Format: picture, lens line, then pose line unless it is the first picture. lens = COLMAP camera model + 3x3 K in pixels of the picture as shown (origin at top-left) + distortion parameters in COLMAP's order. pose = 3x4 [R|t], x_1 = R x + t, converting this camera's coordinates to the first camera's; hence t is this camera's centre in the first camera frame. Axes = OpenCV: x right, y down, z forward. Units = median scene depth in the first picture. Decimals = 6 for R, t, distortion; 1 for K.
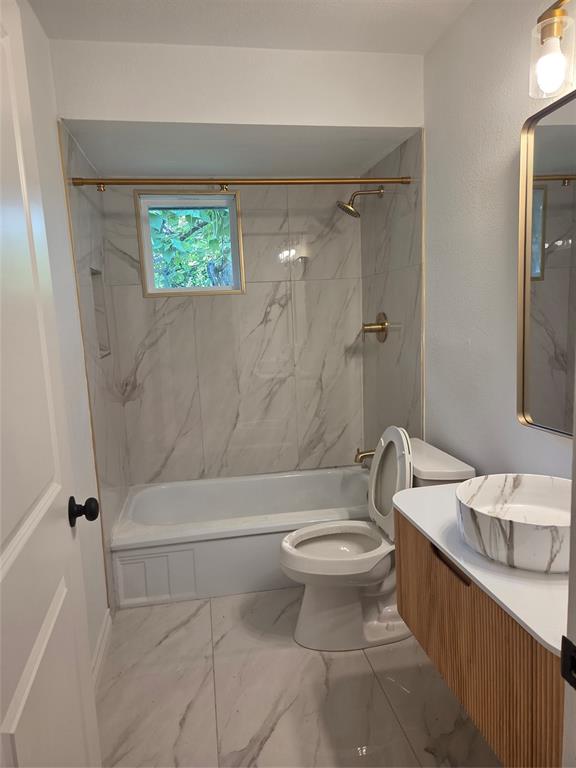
lens RADIAL K [[502.1, 0, 288.0], [0, 502.1, 384.0], [0, 0, 1]] dist [0.057177, -0.043031]
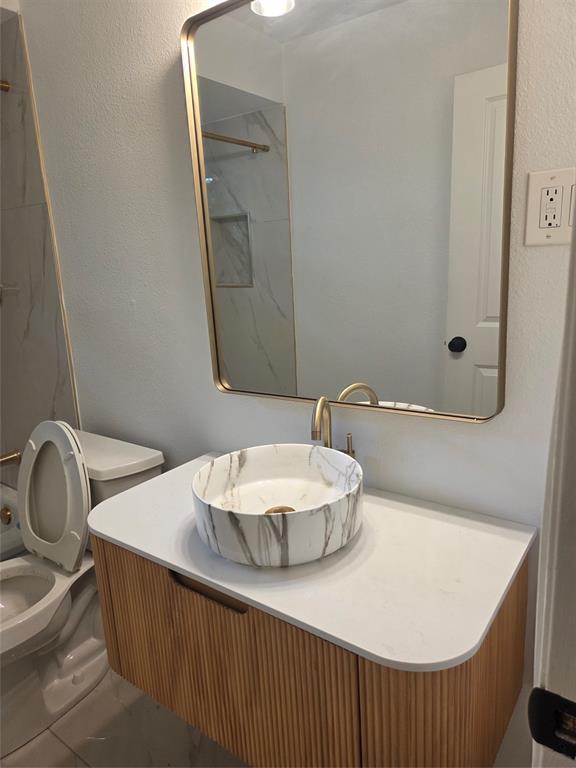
lens RADIAL K [[502.1, 0, 288.0], [0, 502.1, 384.0], [0, 0, 1]] dist [0.057177, -0.043031]
pose [[0.721248, -0.136272, 0.679141, -0.052606], [0.099693, 0.990671, 0.092907, -0.004741], [-0.685466, 0.000697, 0.728105, 0.327703]]
